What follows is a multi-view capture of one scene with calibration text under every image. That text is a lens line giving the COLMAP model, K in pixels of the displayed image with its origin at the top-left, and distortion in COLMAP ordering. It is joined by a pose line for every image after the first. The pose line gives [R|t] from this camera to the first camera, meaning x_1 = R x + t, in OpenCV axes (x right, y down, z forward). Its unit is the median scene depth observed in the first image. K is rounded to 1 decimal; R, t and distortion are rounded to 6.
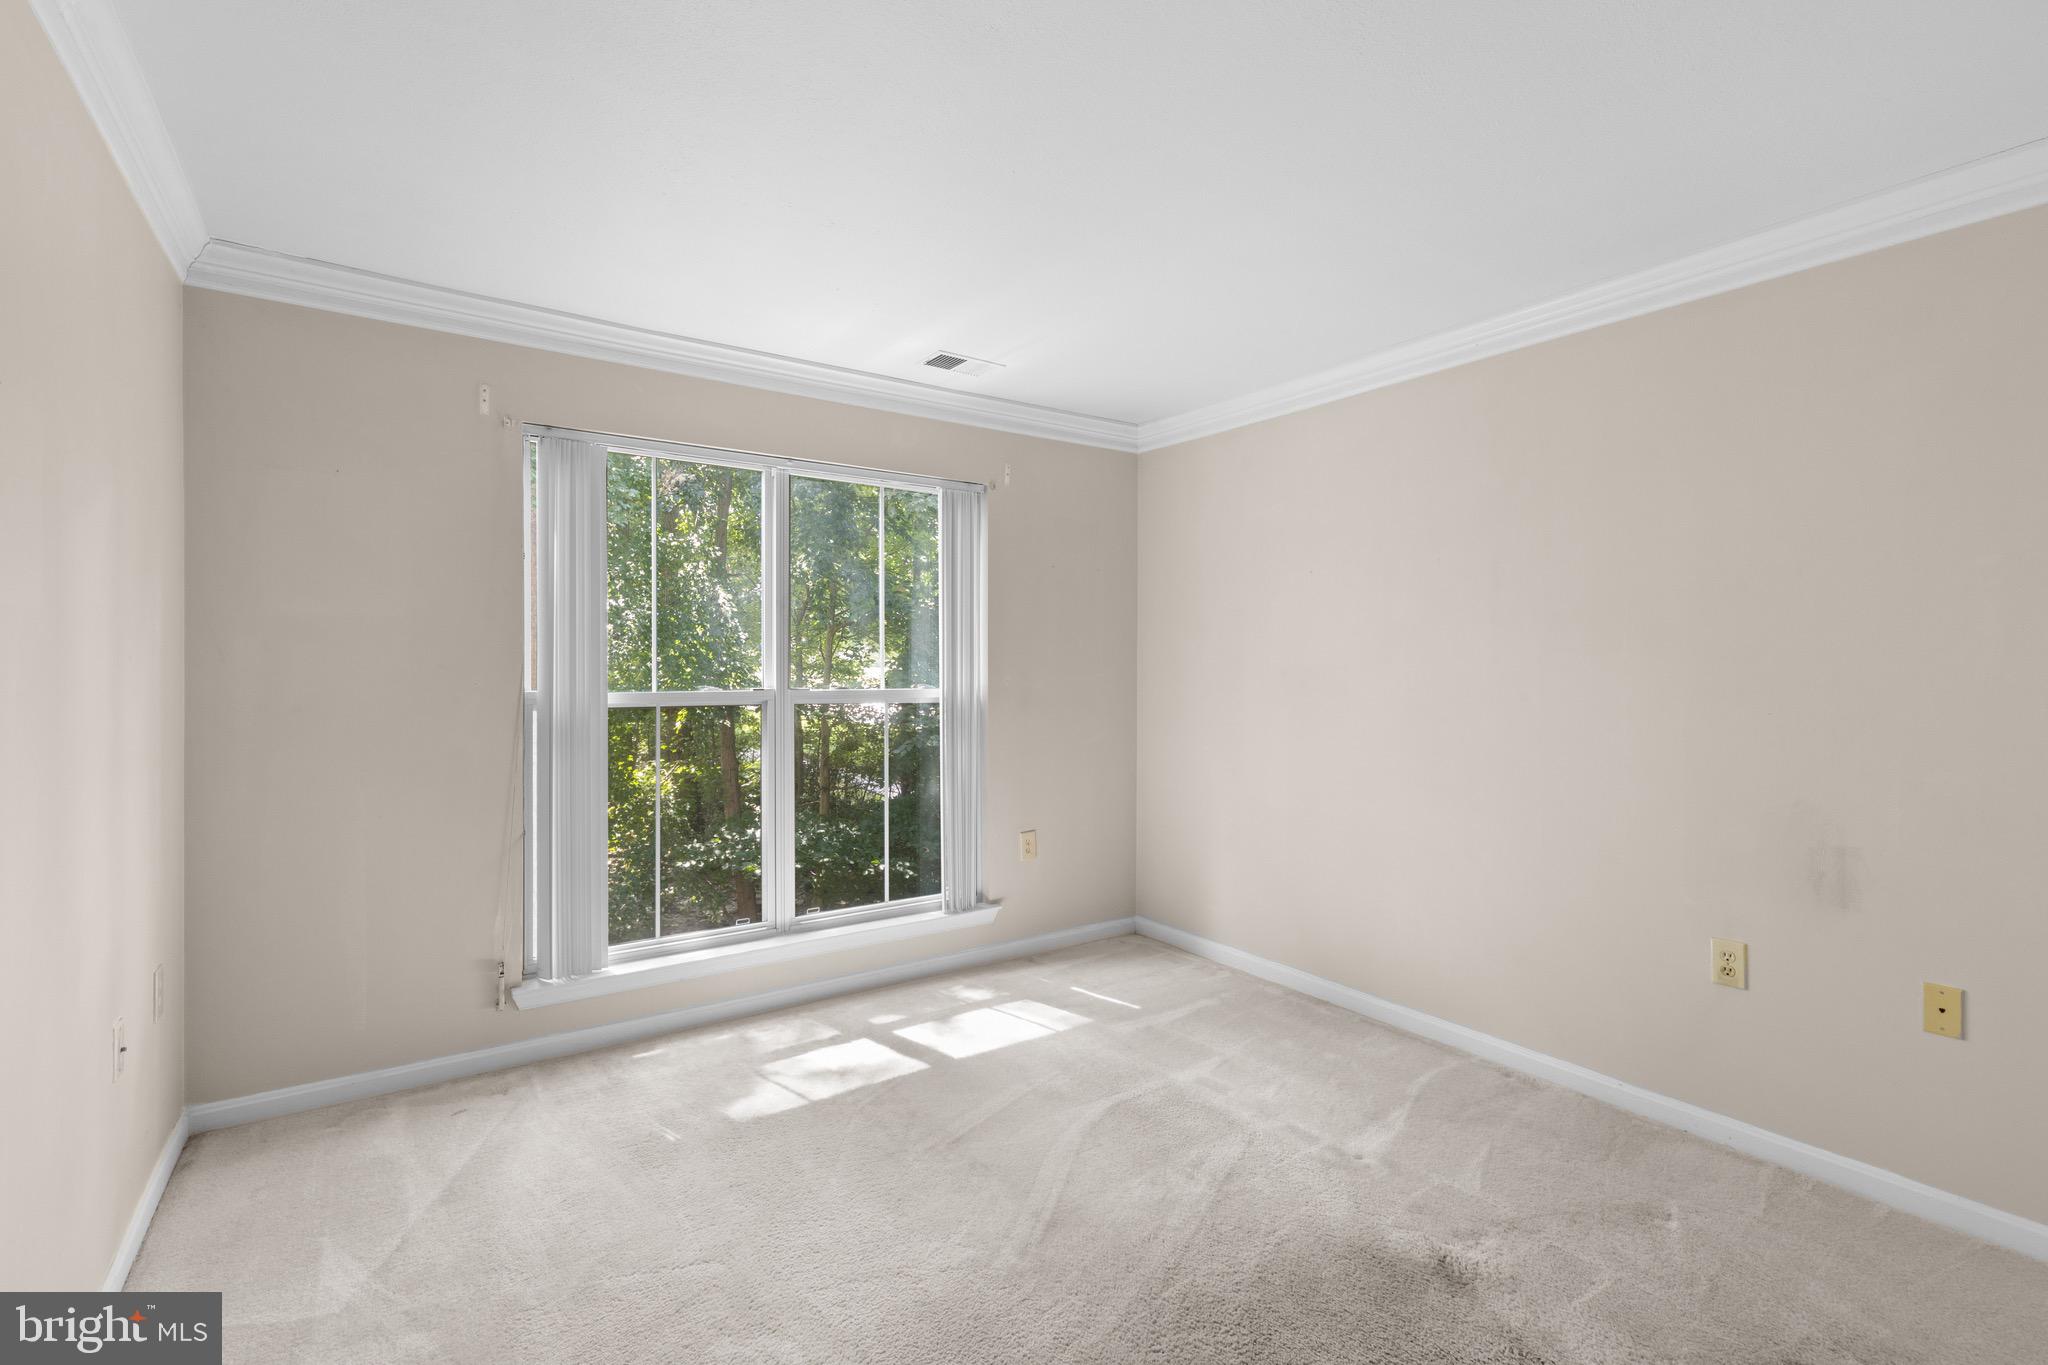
lens RADIAL K [[909.9, 0, 1013.7], [0, 909.9, 665.7], [0, 0, 1]] dist [0.002978, 0.000458]
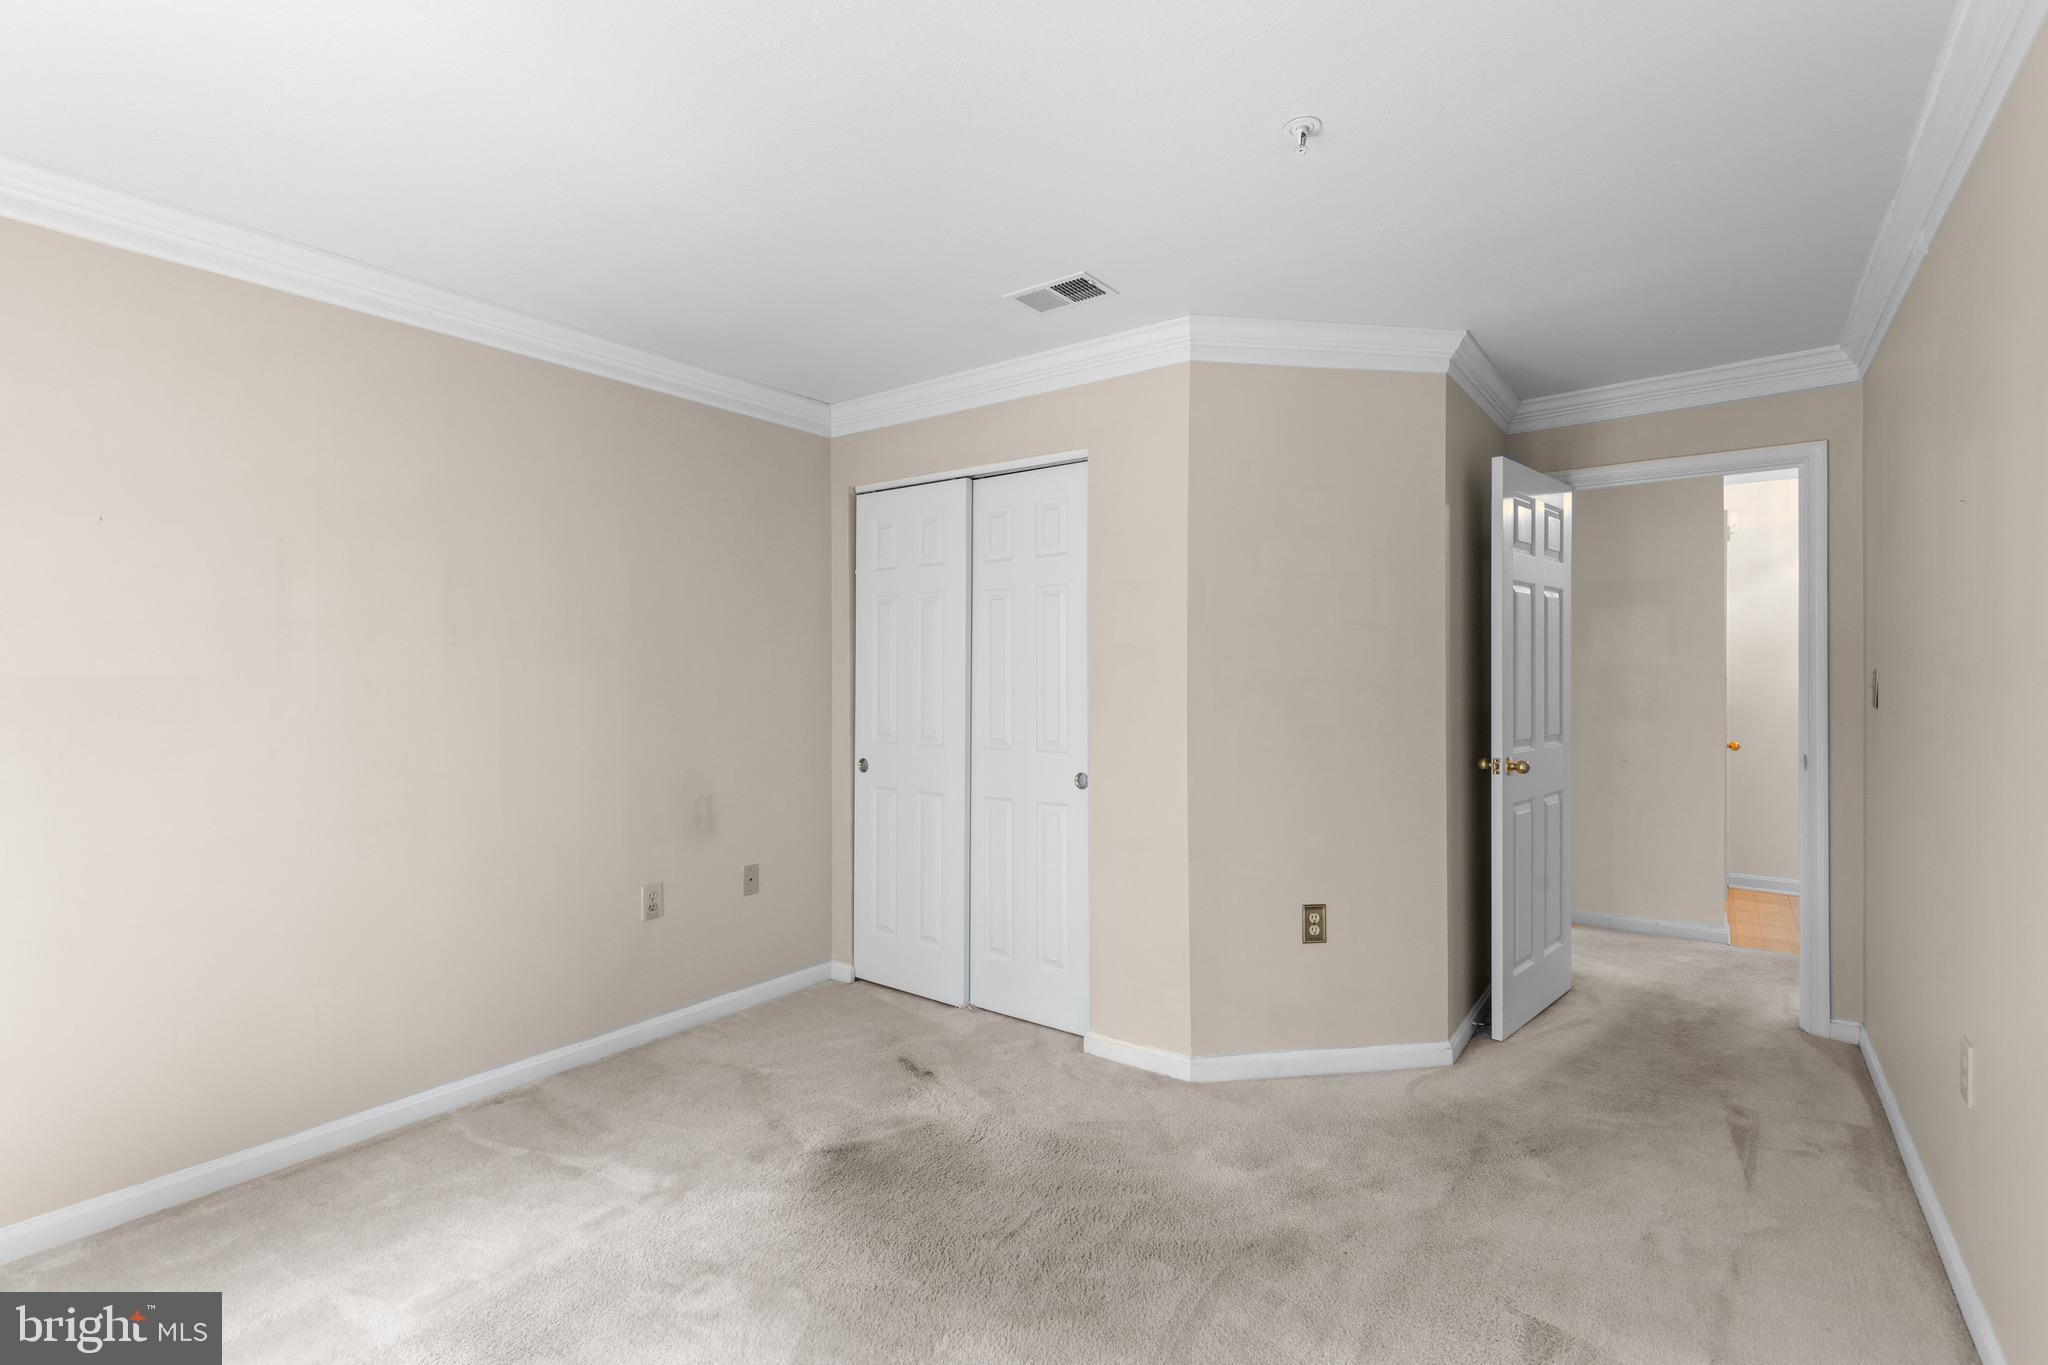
lens RADIAL K [[909.9, 0, 1015.2], [0, 909.9, 684.8], [0, 0, 1]] dist [0.002978, 0.000458]
pose [[-0.310679, -0.003682, 0.950508, -0.620556], [0.006994, 0.999957, 0.006160, 0.010777], [-0.950489, 0.008562, -0.310640, 0.904897]]
